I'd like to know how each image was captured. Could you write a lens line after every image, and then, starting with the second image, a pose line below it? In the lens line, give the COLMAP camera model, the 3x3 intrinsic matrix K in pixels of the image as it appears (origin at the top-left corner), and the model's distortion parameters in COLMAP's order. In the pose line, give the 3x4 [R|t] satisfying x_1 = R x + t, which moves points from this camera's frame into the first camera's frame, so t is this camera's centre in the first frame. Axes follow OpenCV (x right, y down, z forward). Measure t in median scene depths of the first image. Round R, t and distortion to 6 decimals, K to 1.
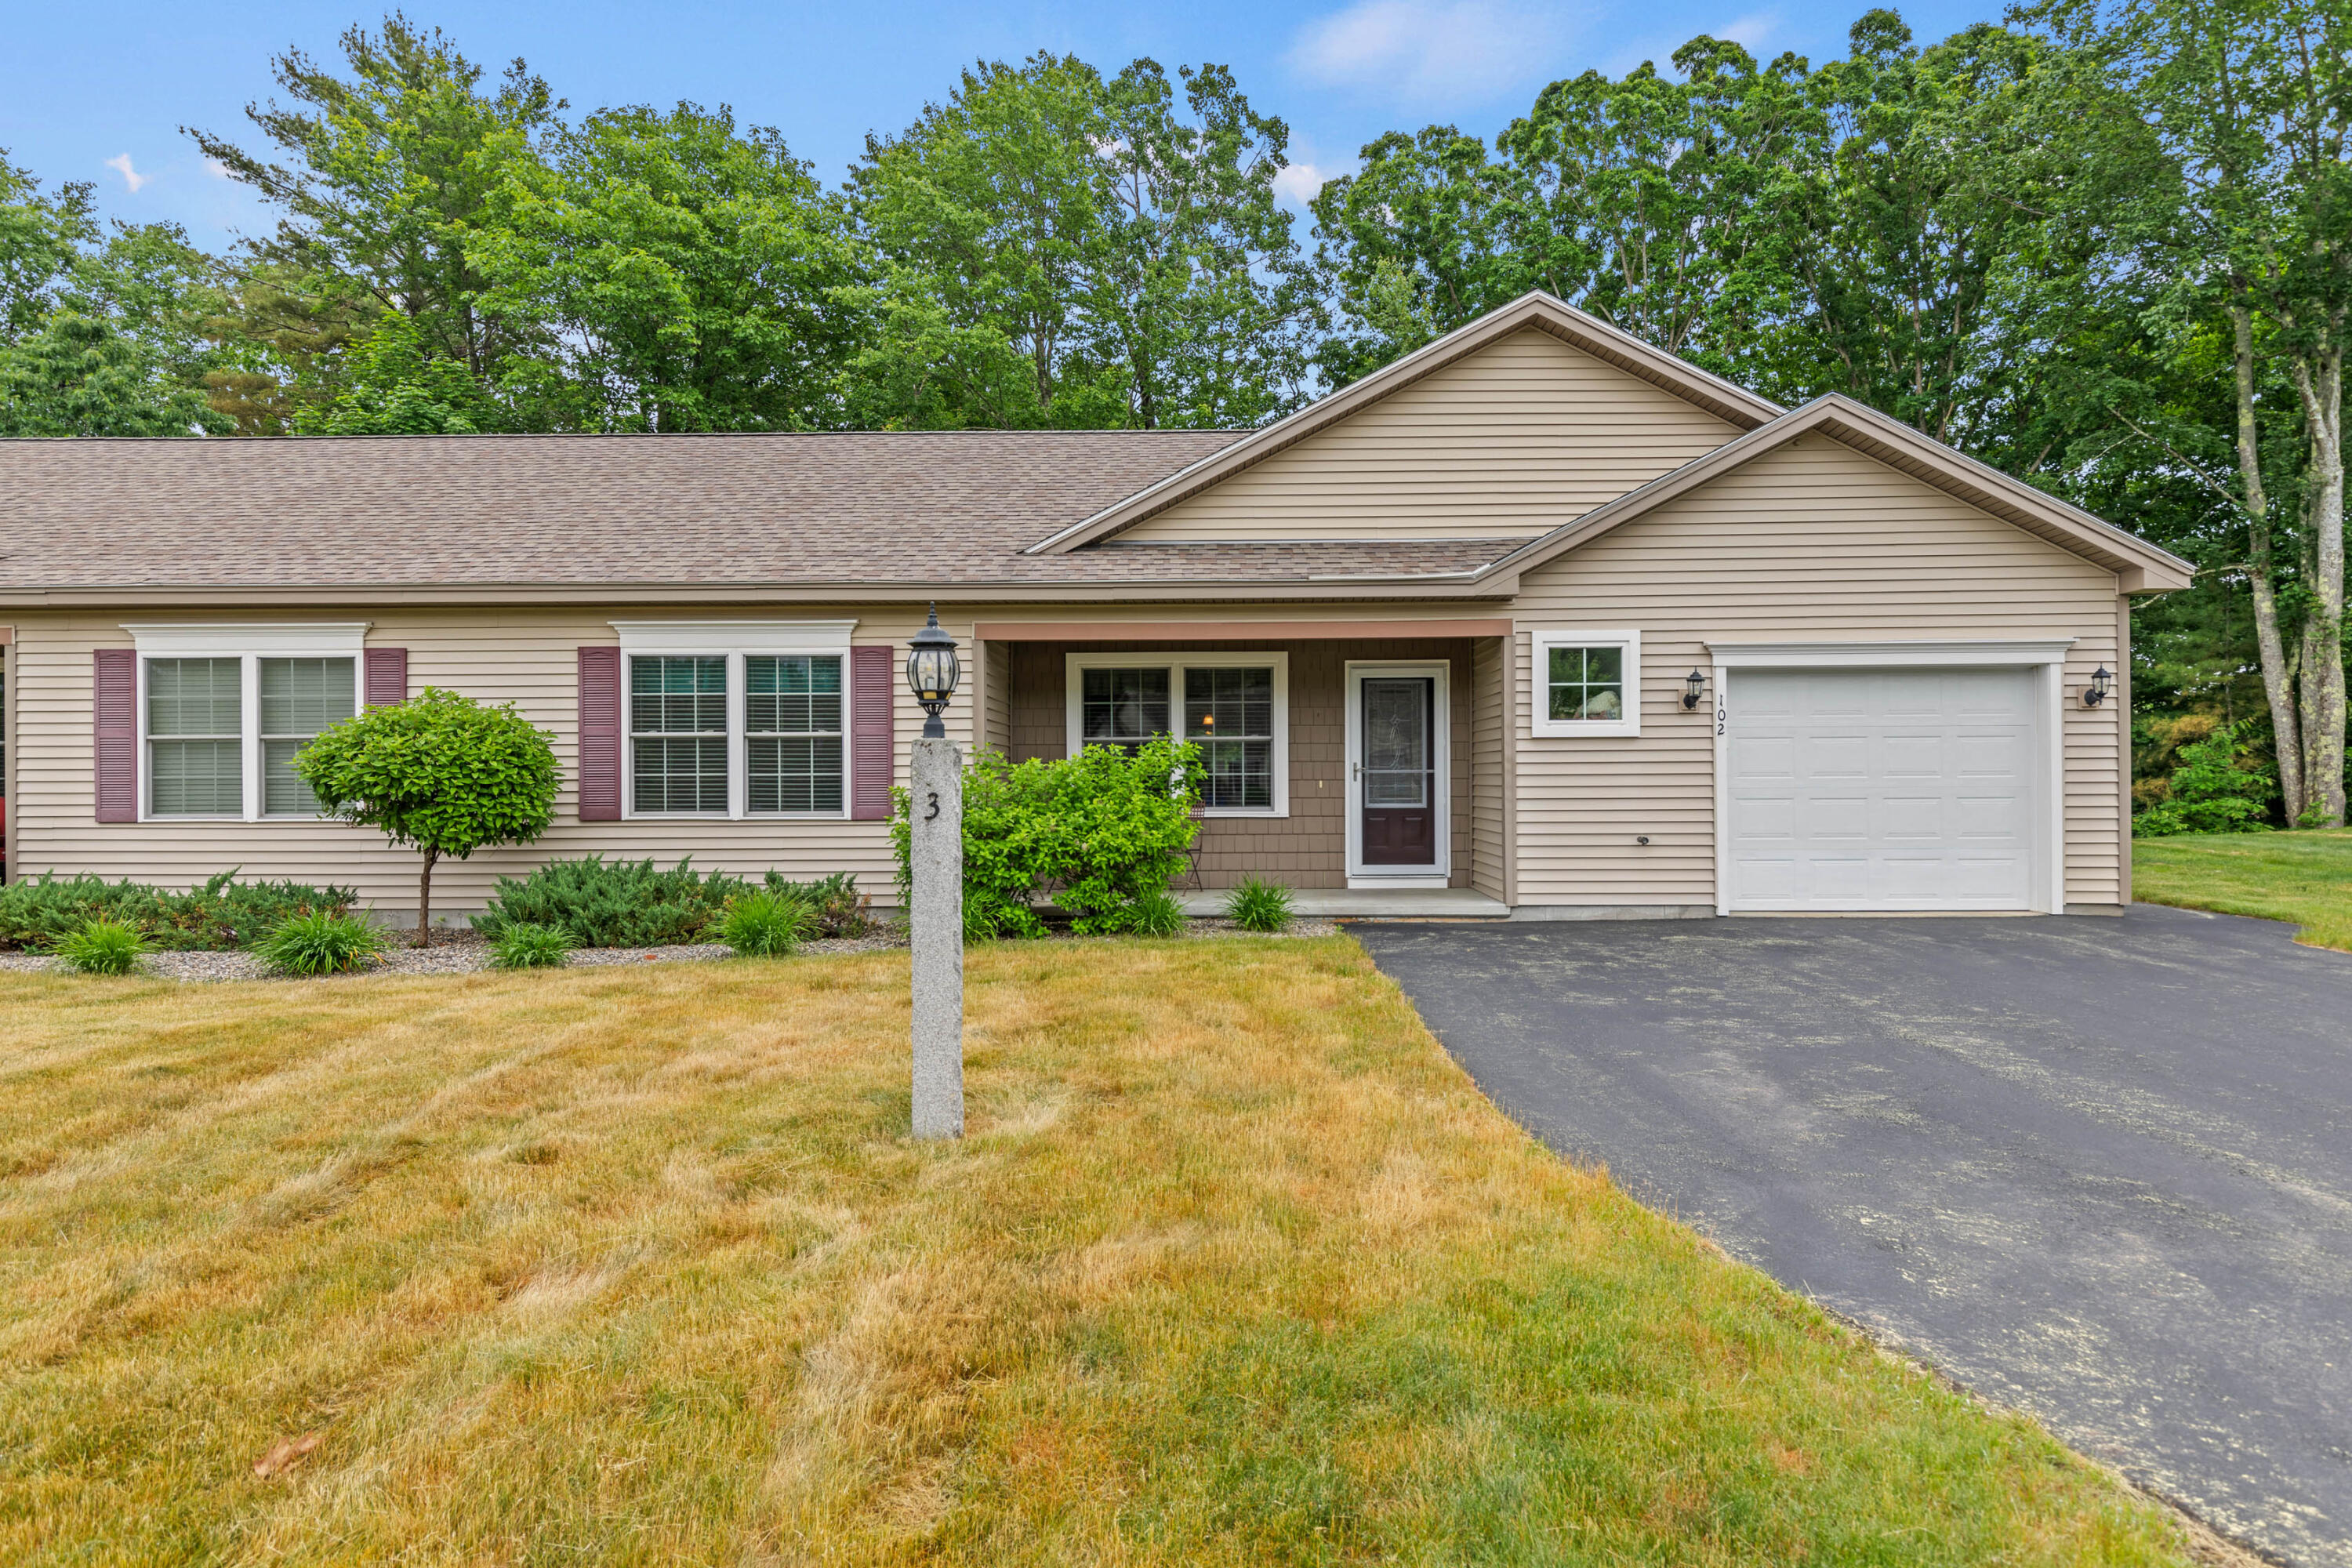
lens RADIAL K [[1324.0, 0, 1185.4], [0, 1324.0, 793.2], [0, 0, 1]] dist [0.008888, -0.000516]
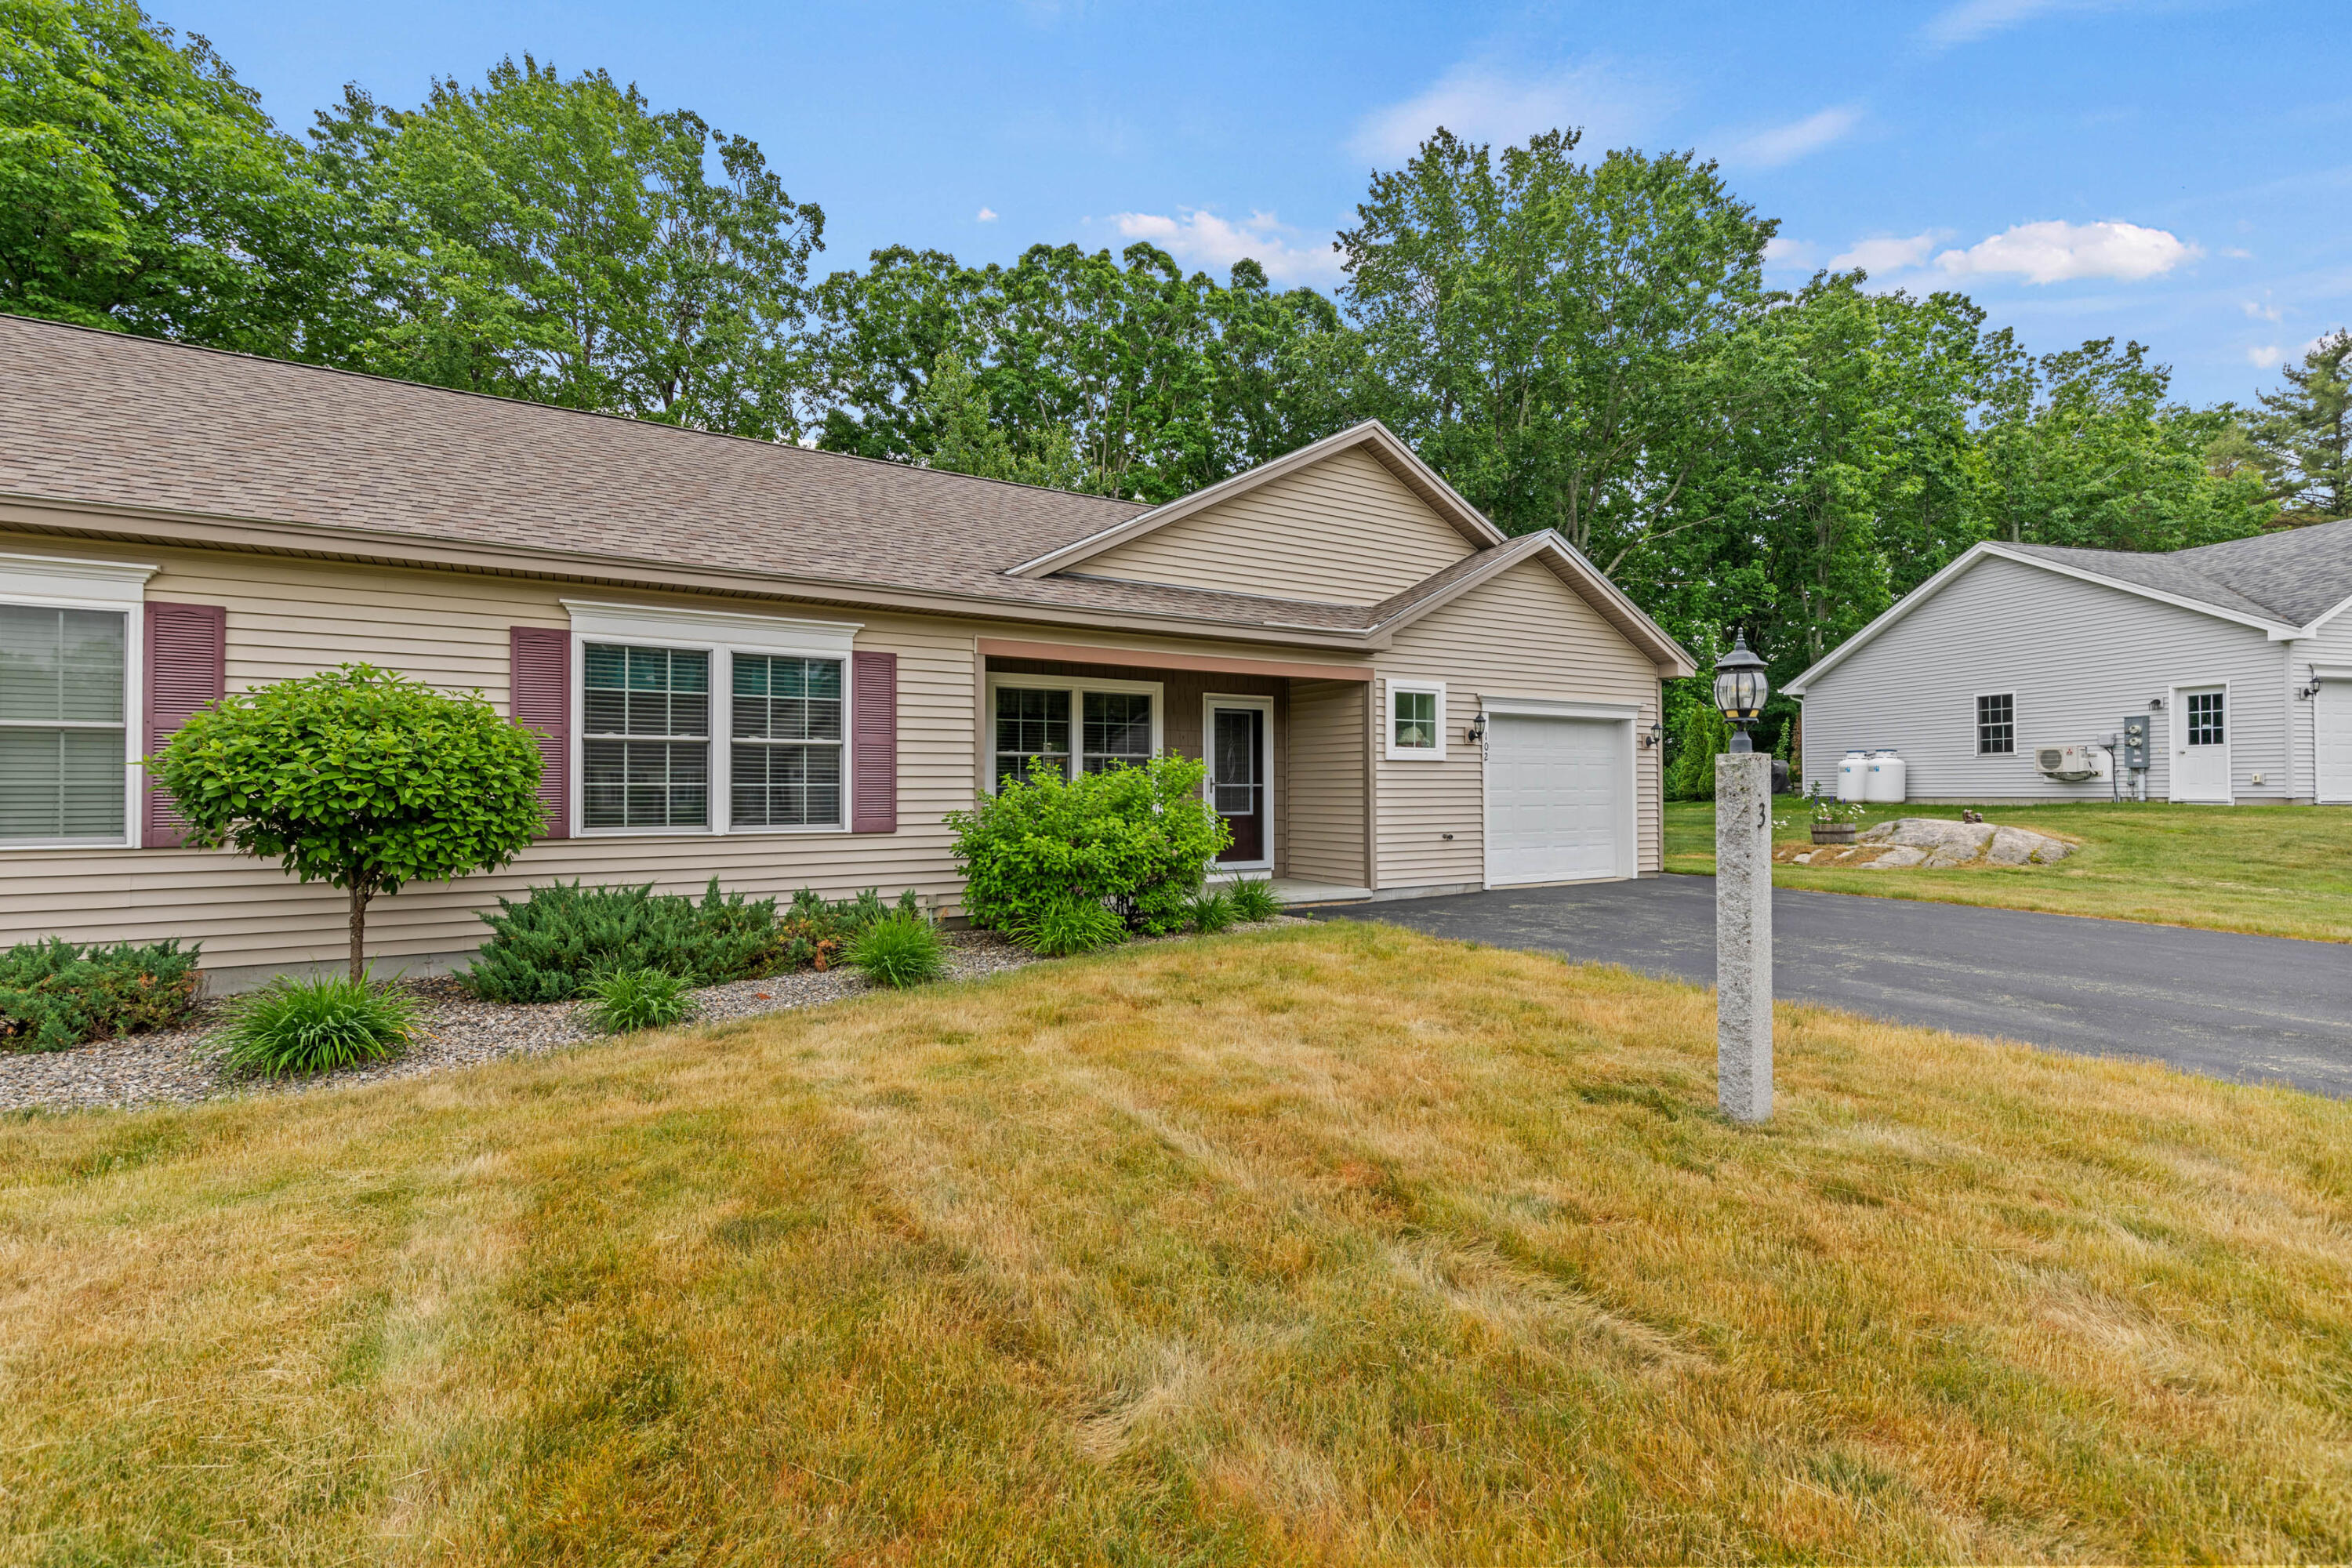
lens RADIAL K [[1062.3, 0, 1190.5], [0, 1062.3, 781.3], [0, 0, 1]] dist [0.010517, -0.003126]
pose [[0.837970, 0.008186, 0.545654, -0.463907], [0.002866, 0.999808, -0.019400, -0.001070], [-0.545708, 0.017821, 0.837786, 0.224340]]
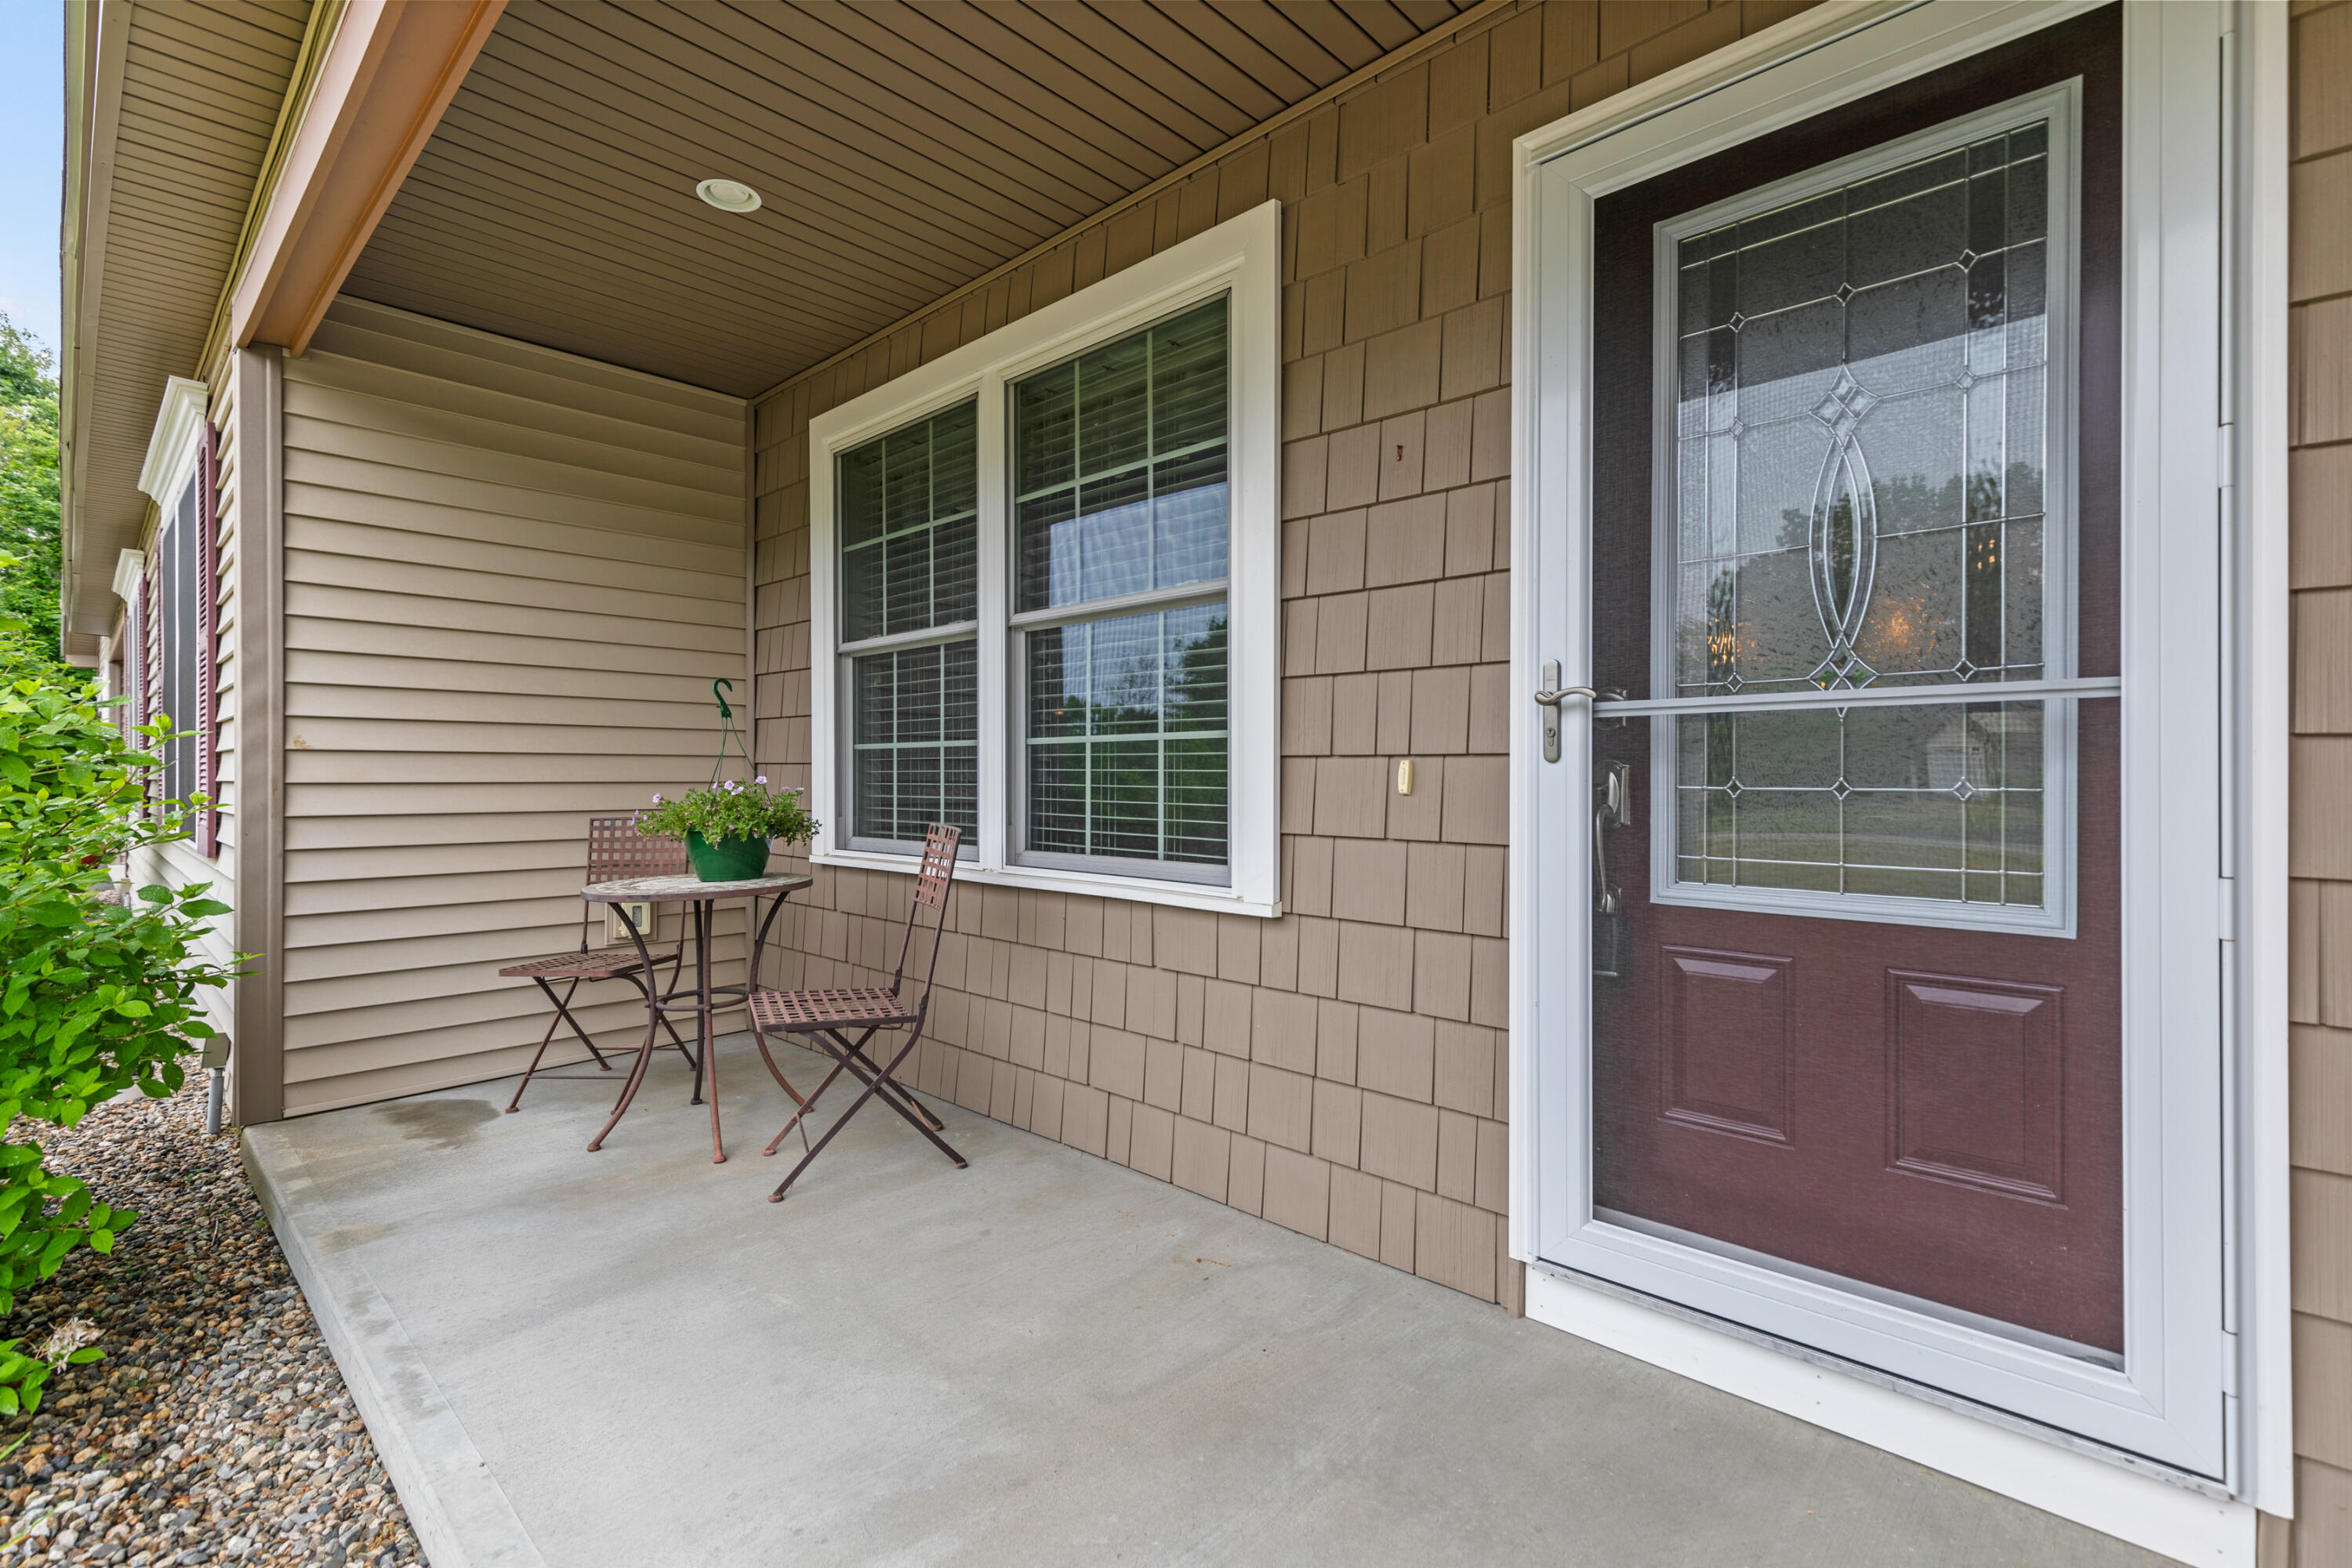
lens RADIAL K [[1062.3, 0, 1186.7], [0, 1062.3, 782.8], [0, 0, 1]] dist [0.010517, -0.003126]
pose [[0.741029, 0.007038, -0.671437, 0.213682], [-0.010783, 0.999941, -0.001420, -0.005027], [0.671387, 0.008292, 0.741061, 0.954181]]
